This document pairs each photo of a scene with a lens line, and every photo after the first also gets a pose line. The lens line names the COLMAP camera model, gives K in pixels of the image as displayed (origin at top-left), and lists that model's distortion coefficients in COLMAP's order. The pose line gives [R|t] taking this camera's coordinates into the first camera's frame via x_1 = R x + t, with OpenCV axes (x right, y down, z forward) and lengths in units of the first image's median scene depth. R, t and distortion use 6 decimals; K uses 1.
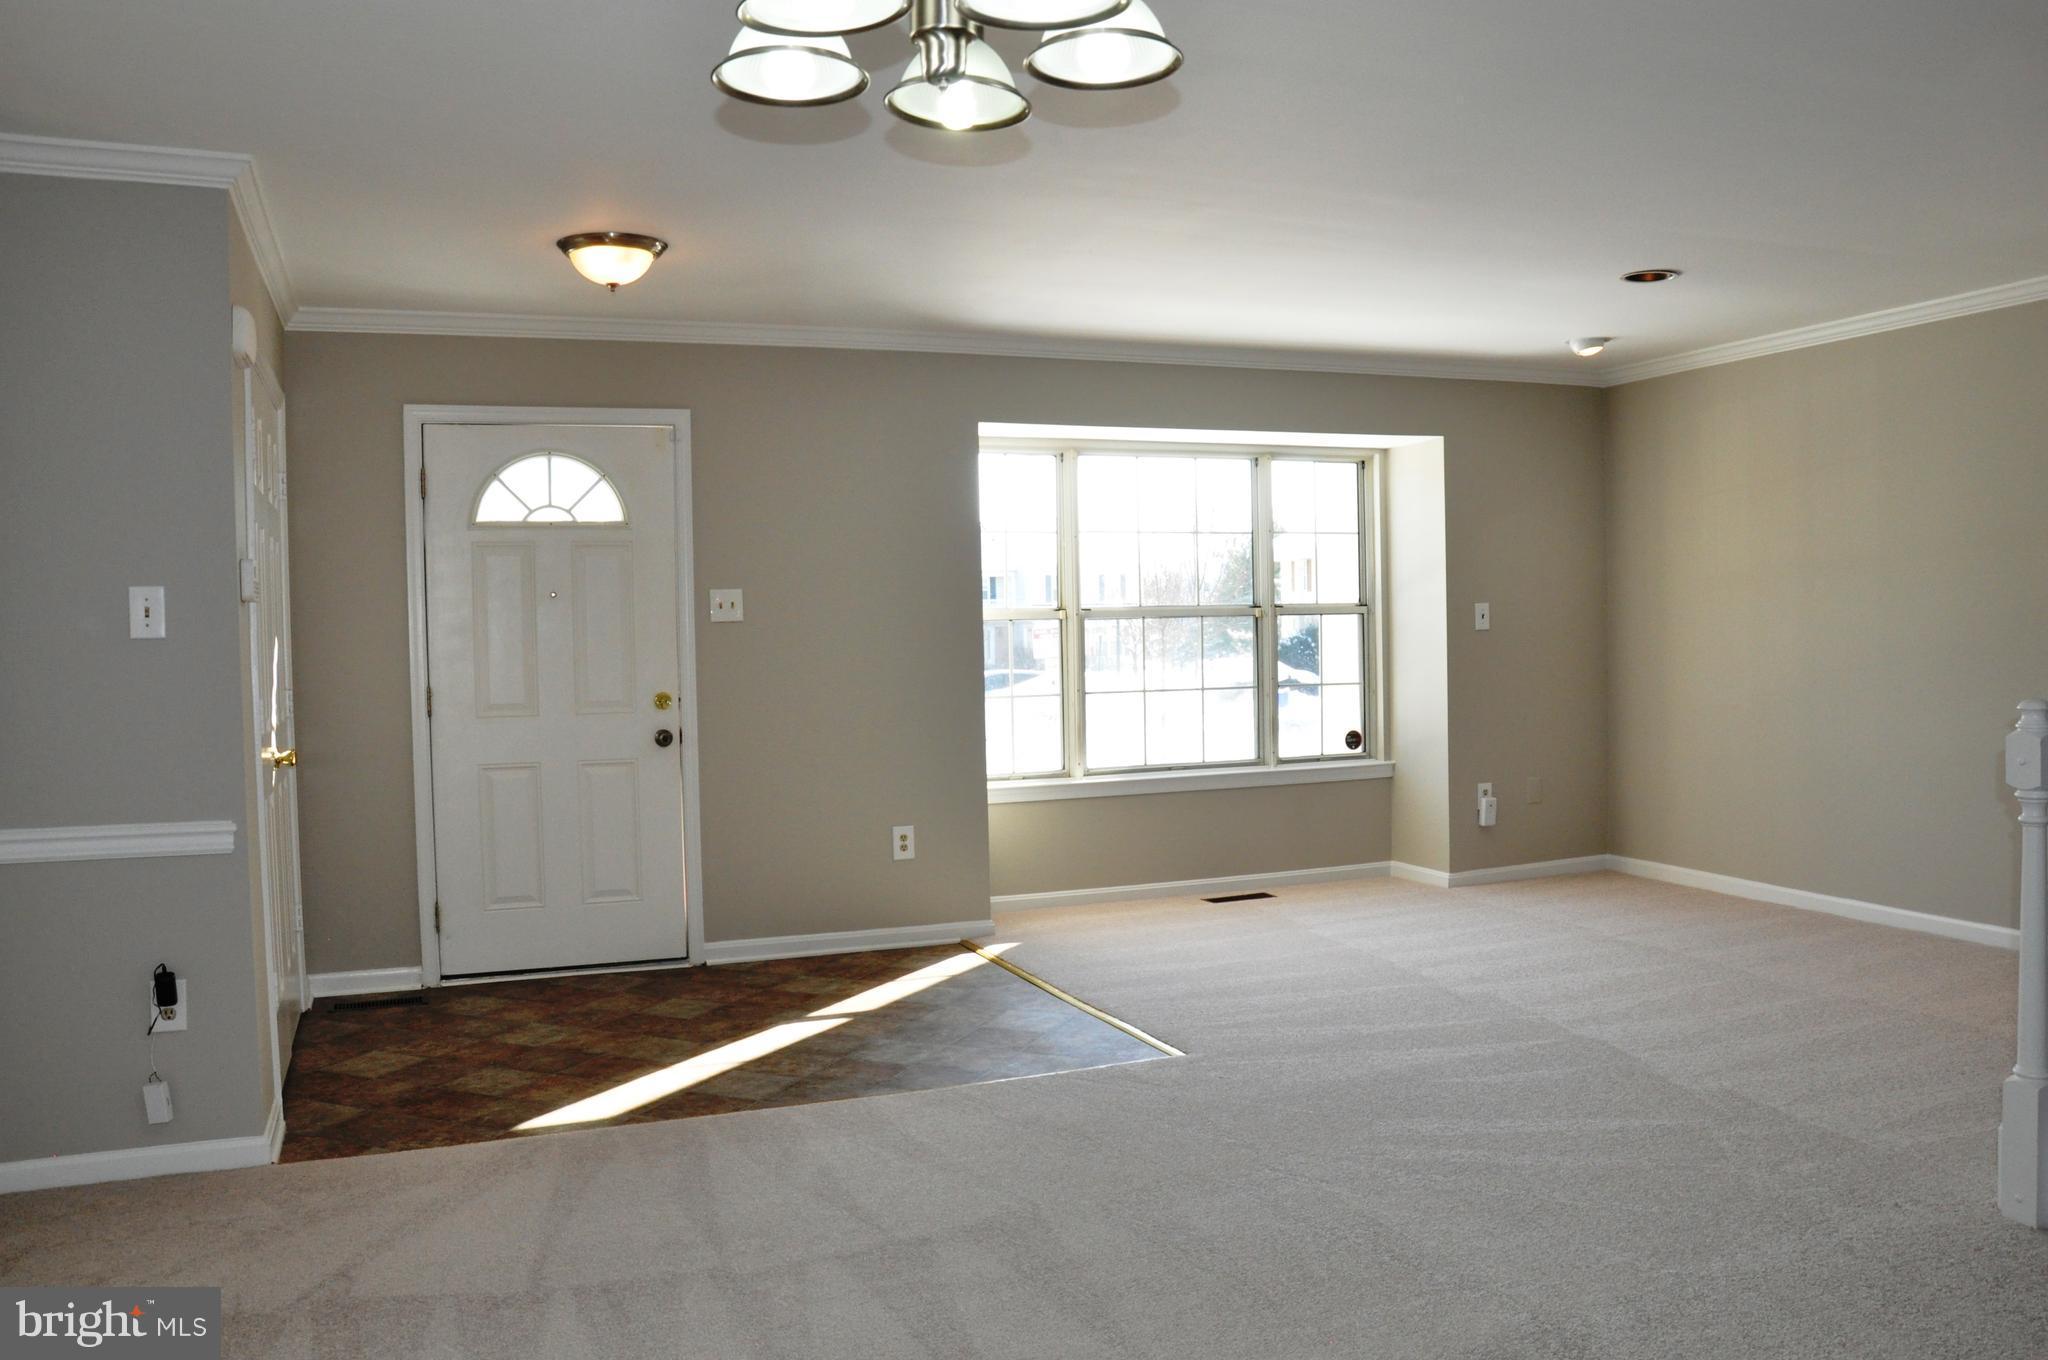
lens RADIAL K [[1605.8, 0, 1037.8], [0, 1605.8, 717.0], [0, 0, 1]] dist [-0.156658, 0.116298]
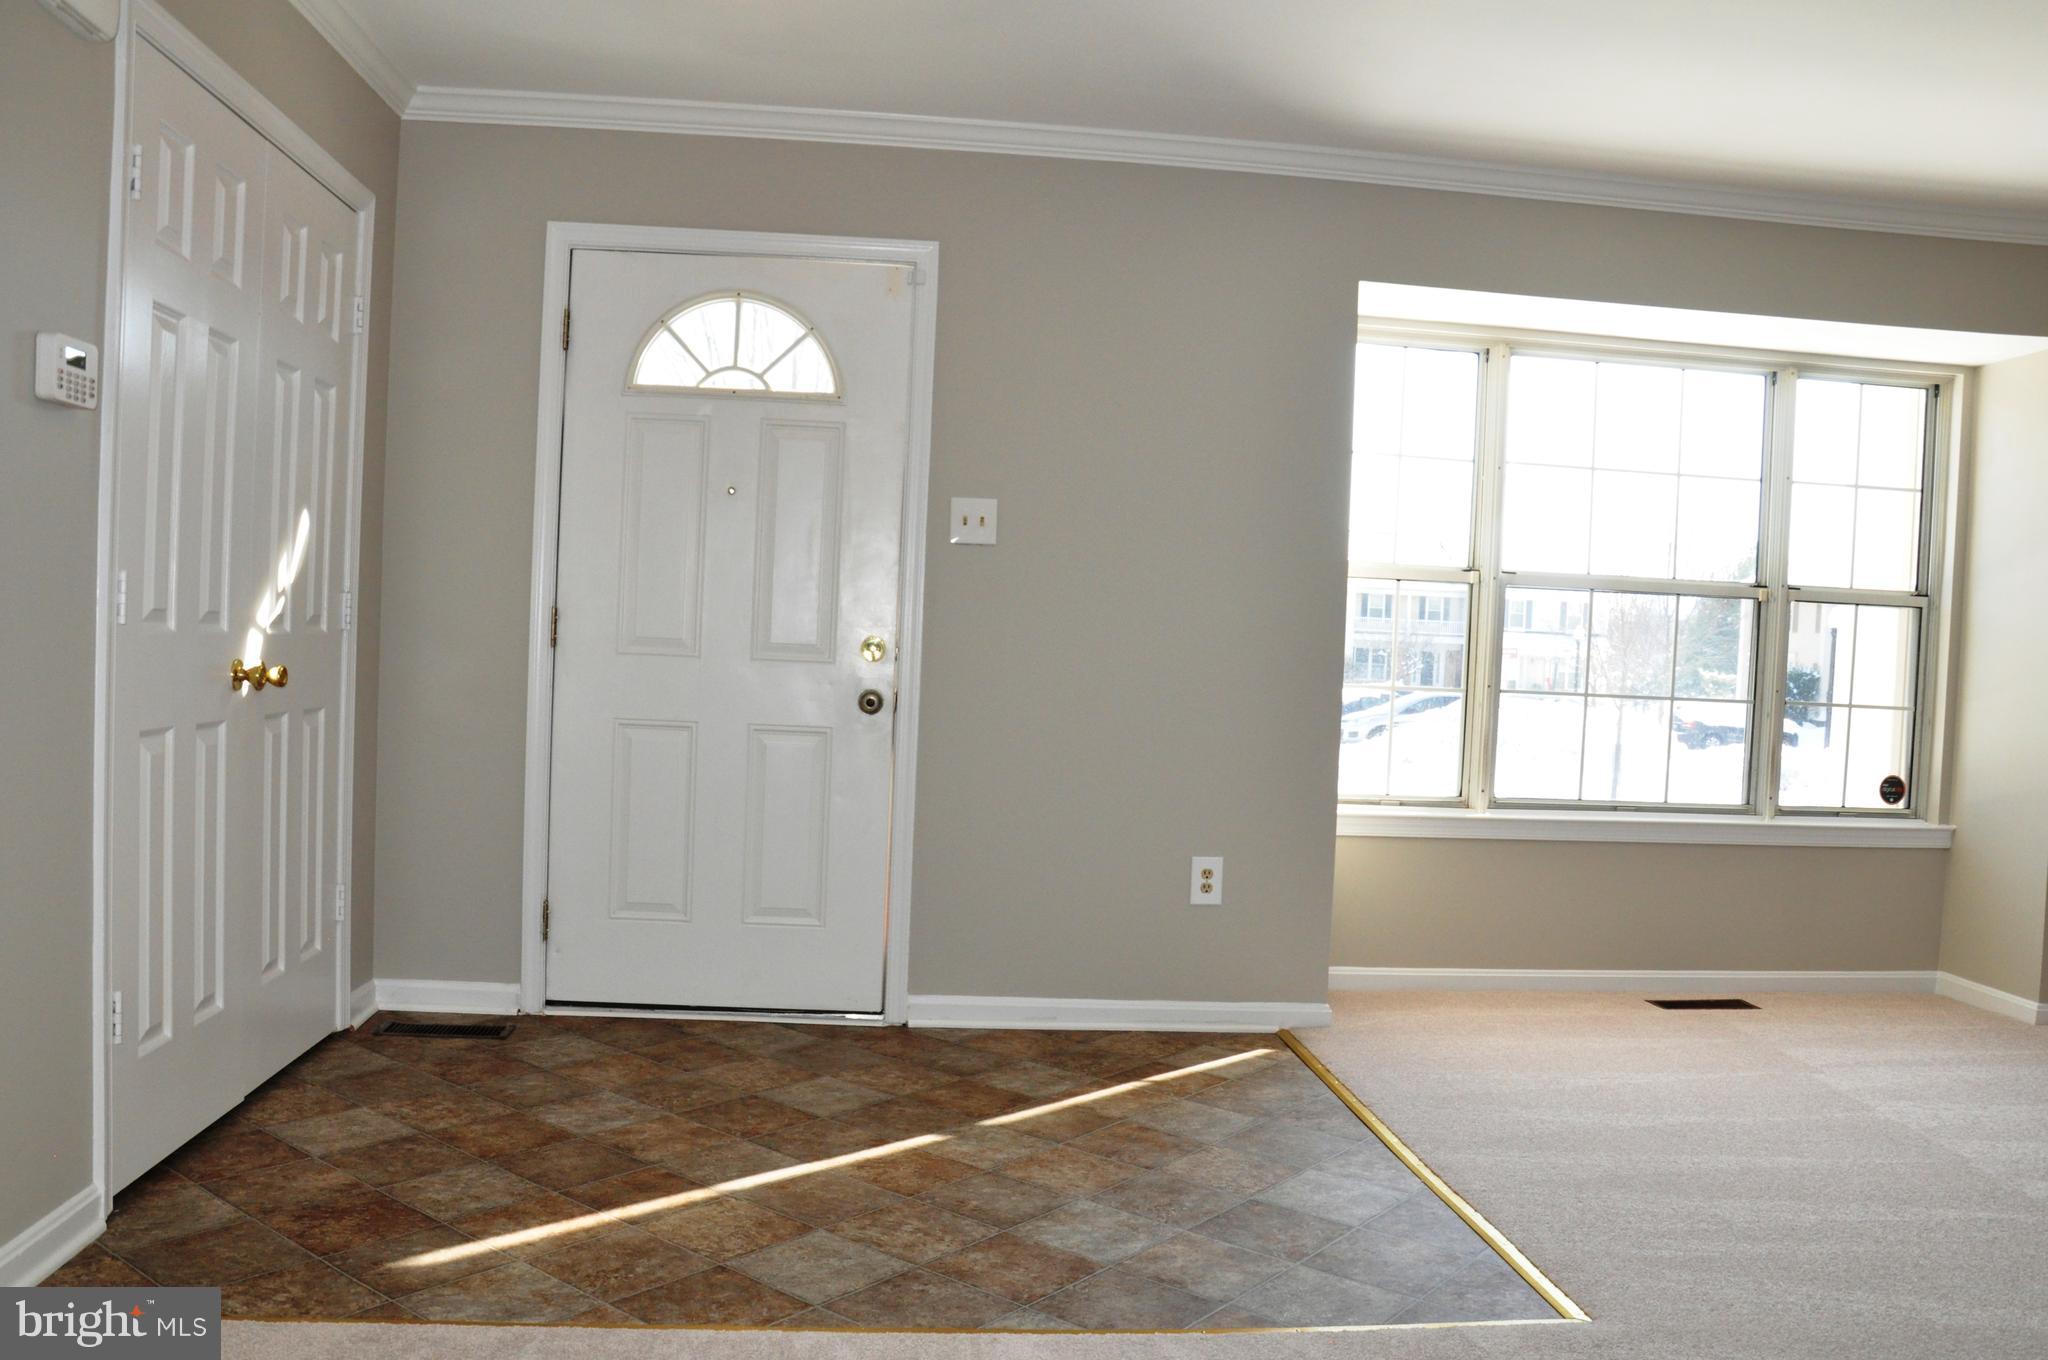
lens RADIAL K [[1605.8, 0, 1029.2], [0, 1605.8, 719.1], [0, 0, 1]] dist [-0.156658, 0.116298]
pose [[0.957756, 0.073826, -0.277944, 0.031998], [-0.076177, 0.997092, 0.002347, 0.014011], [0.277309, 0.018925, 0.960594, 0.336725]]
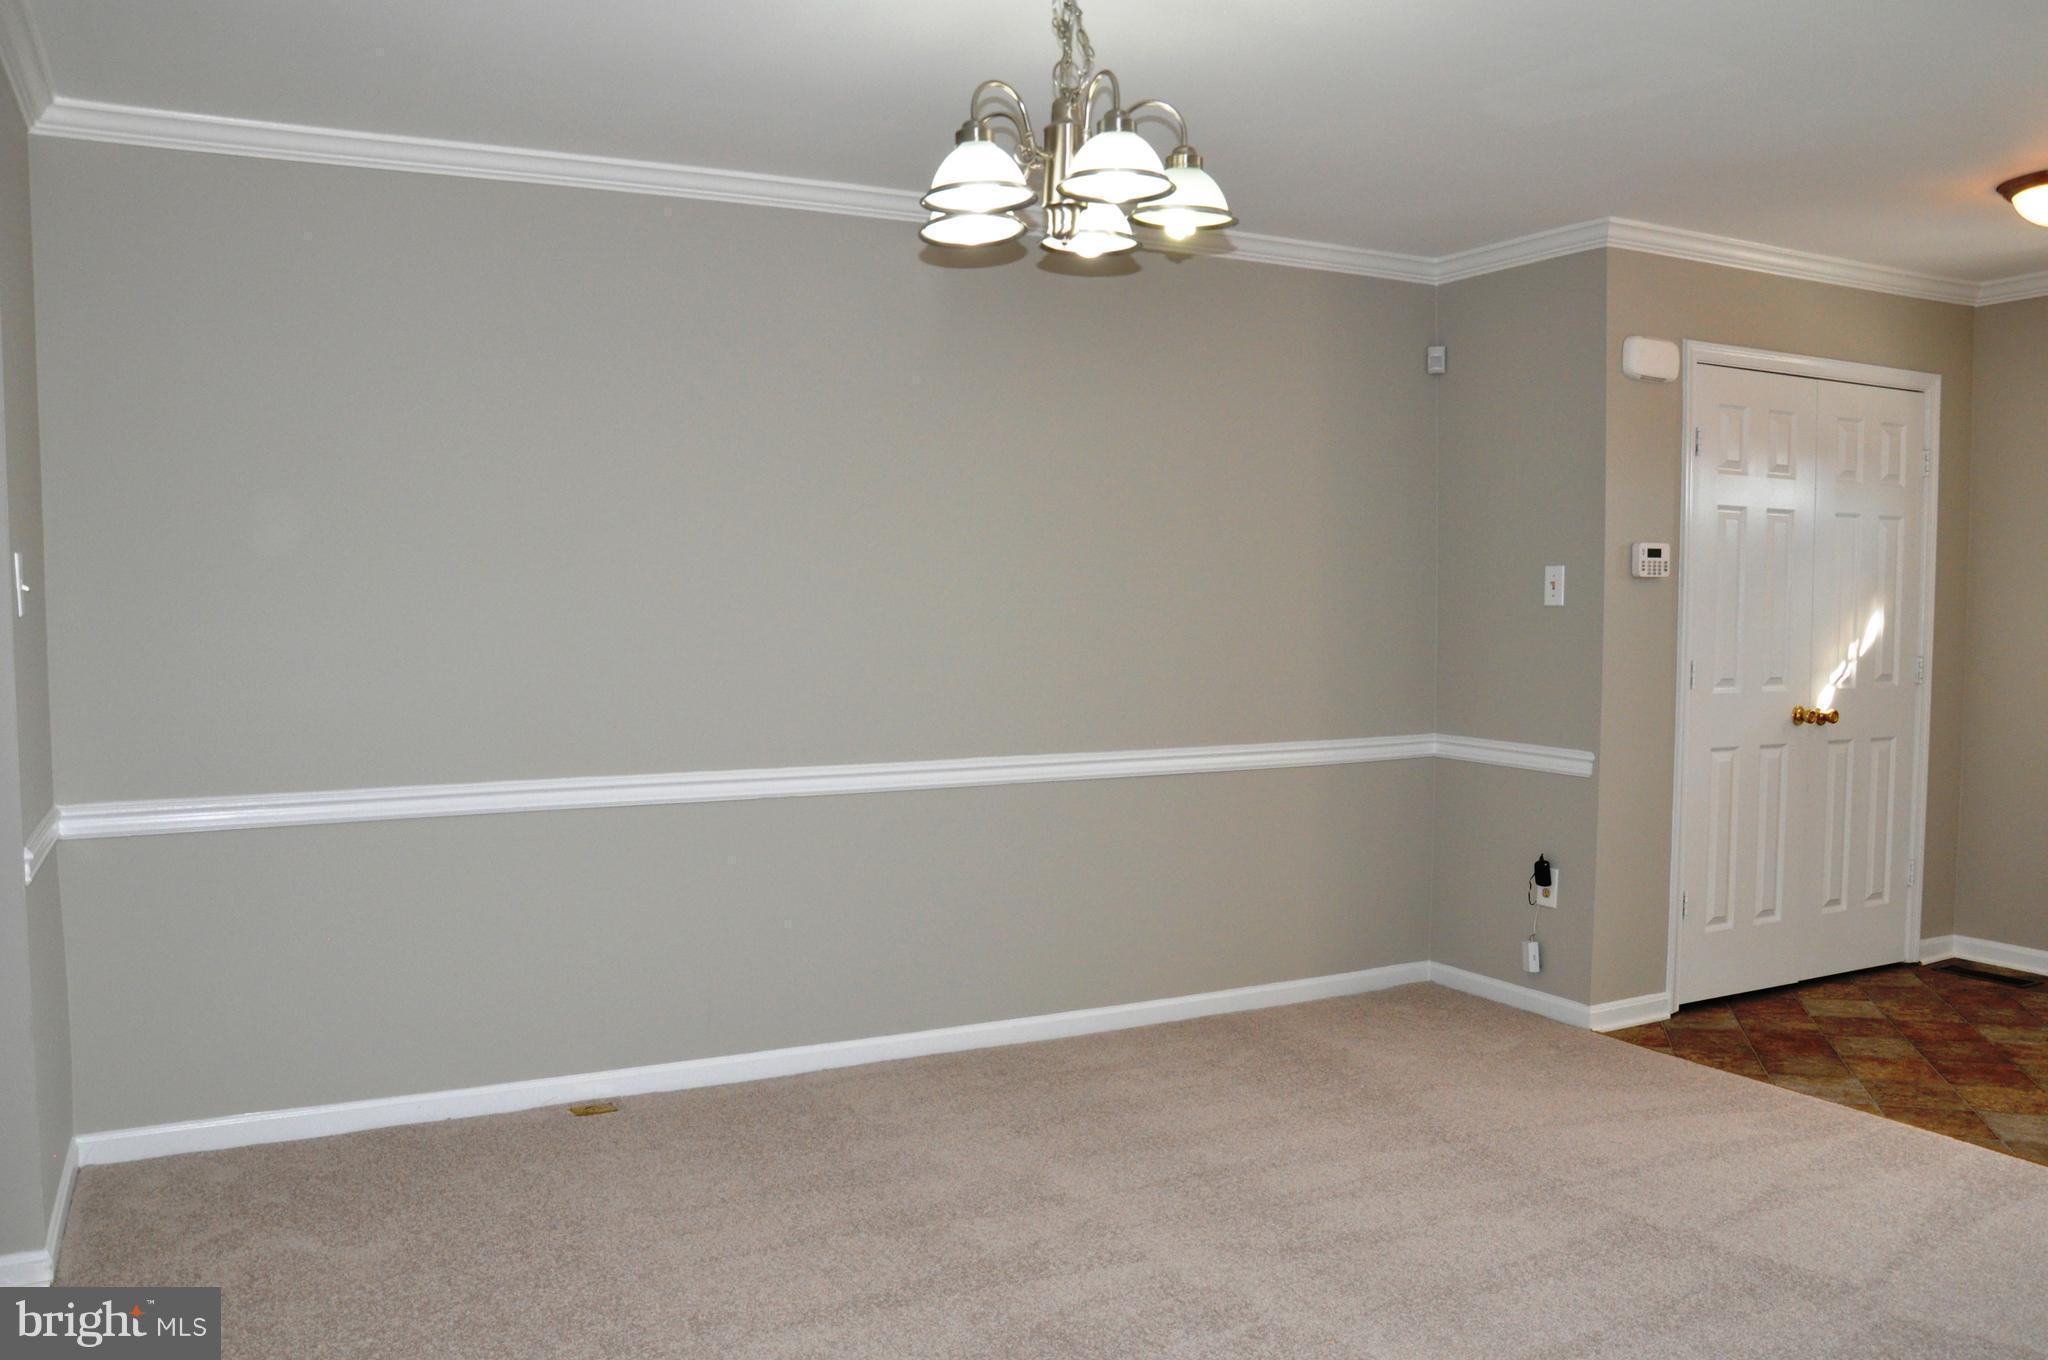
lens RADIAL K [[1605.8, 0, 1022.5], [0, 1605.8, 721.1], [0, 0, 1]] dist [-0.156658, 0.116298]
pose [[0.094557, 0.088964, -0.991536, 0.440670], [-0.054652, 0.994961, 0.084059, -0.025370], [0.994018, 0.046241, 0.098943, 0.259356]]
